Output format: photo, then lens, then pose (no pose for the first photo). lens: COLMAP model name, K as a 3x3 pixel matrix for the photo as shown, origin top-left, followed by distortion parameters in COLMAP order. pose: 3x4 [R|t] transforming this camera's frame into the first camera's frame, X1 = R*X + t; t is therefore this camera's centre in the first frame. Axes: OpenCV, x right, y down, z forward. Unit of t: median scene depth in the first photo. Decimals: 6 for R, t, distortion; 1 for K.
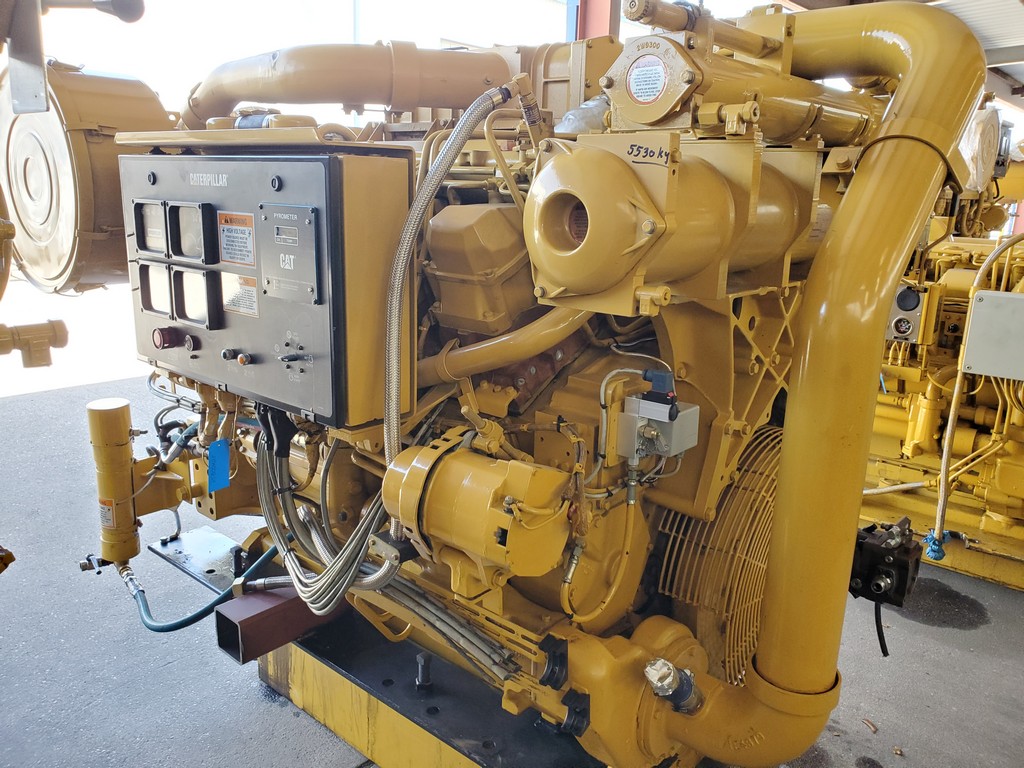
lens RADIAL K [[806.0, 0, 512.0], [0, 806.0, 384.0], [0, 0, 1]] dist [-0.000217, 0.000106]
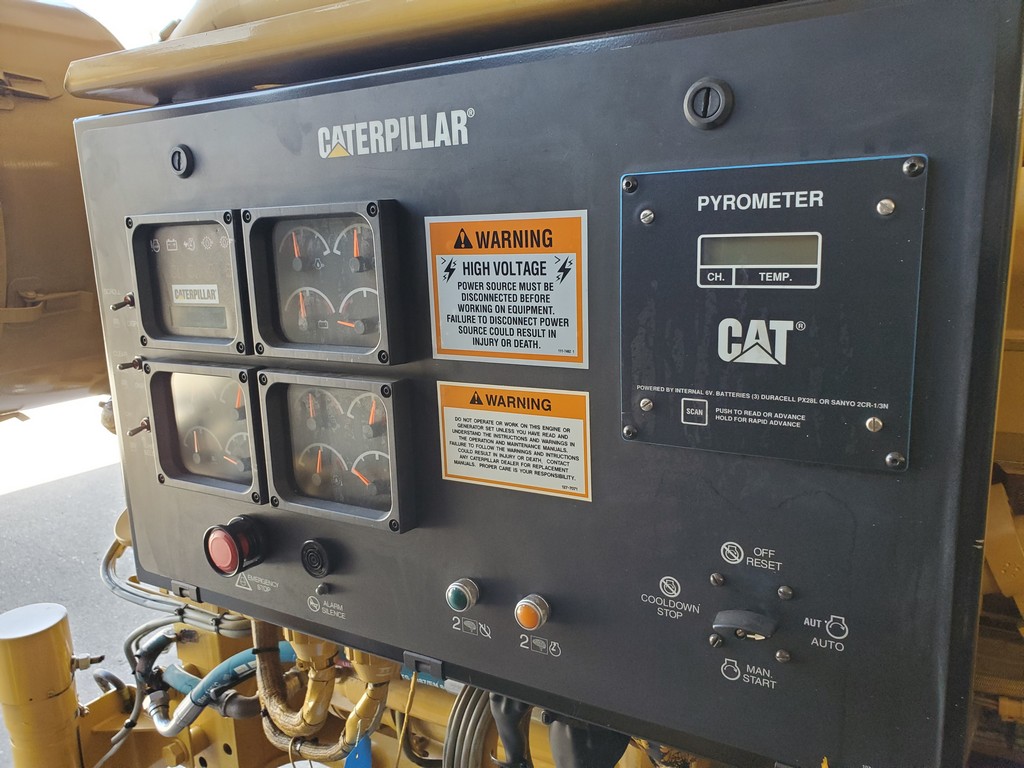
lens RADIAL K [[790.0, 0, 512.0], [0, 790.0, 384.0], [0, 0, 1]] dist [0.006014, 0.000894]
pose [[0.981394, -0.095510, 0.166561, -0.361502], [0.103874, 0.993693, -0.042231, -0.110214], [-0.161478, 0.058746, 0.985126, 0.589949]]
